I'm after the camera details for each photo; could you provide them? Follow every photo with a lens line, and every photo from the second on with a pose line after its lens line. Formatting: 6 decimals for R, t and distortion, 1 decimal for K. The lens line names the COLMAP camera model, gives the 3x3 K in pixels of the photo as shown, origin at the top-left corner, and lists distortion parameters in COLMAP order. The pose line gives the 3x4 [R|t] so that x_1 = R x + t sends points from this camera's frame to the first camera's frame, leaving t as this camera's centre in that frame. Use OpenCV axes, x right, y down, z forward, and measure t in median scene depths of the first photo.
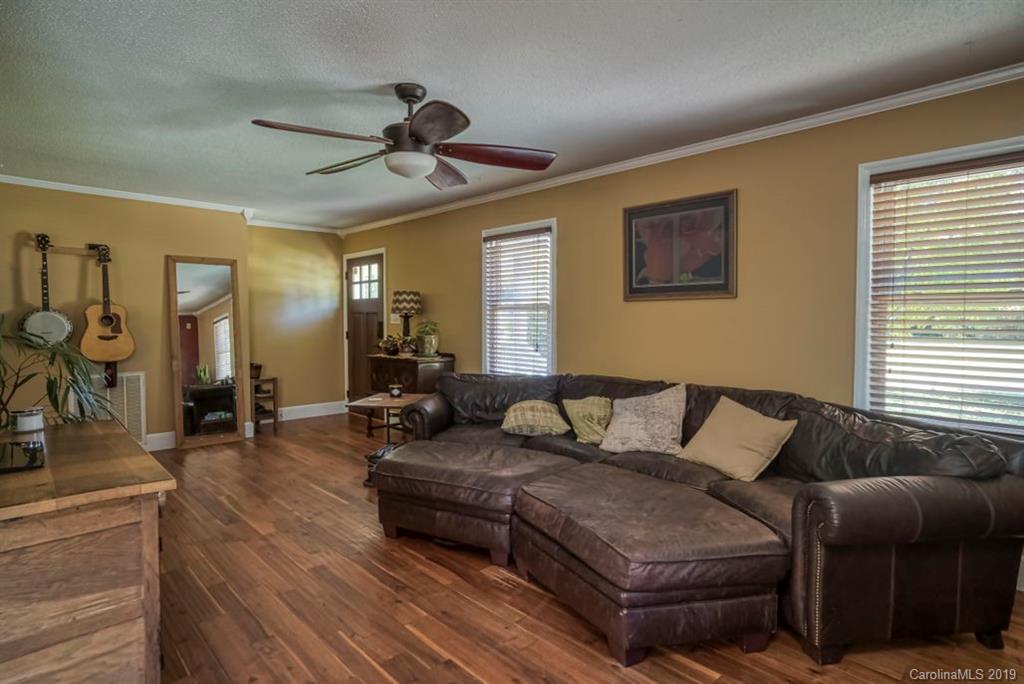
lens RADIAL K [[537.0, 0, 512.0], [0, 537.0, 342.0], [0, 0, 1]] dist [-0.074547, 0.000021]
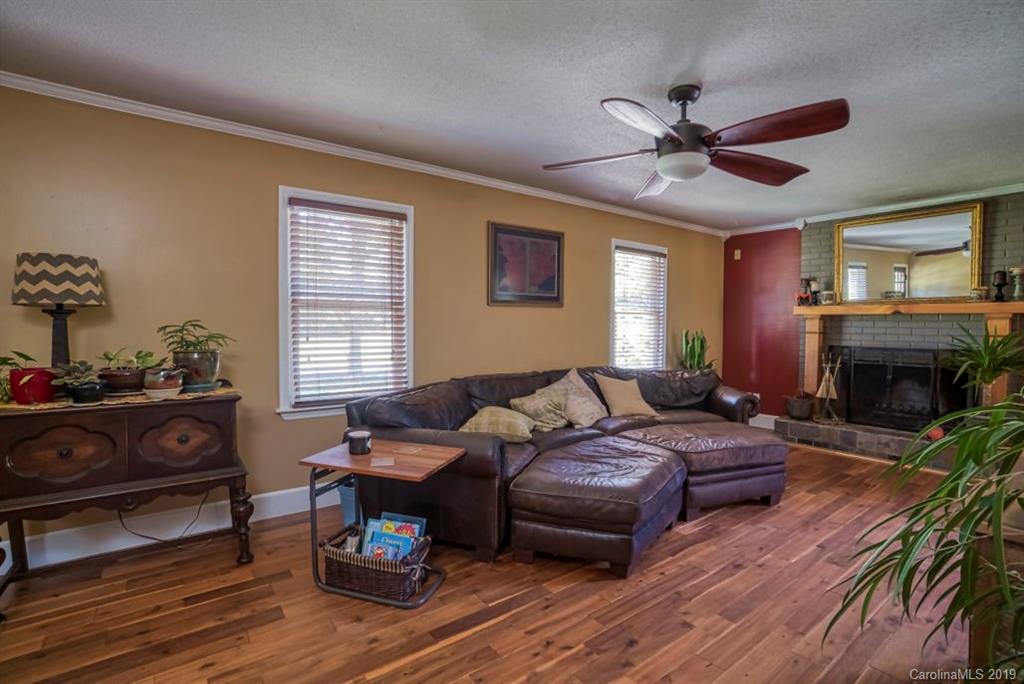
lens RADIAL K [[494.7, 0, 506.5], [0, 494.7, 333.7], [0, 0, 1]] dist [-0.065447, 0.022785]
pose [[0.128517, -0.022567, 0.991450, -0.864914], [0.033914, 0.999256, 0.018349, -0.038336], [-0.991127, 0.031266, 0.129187, 0.909708]]
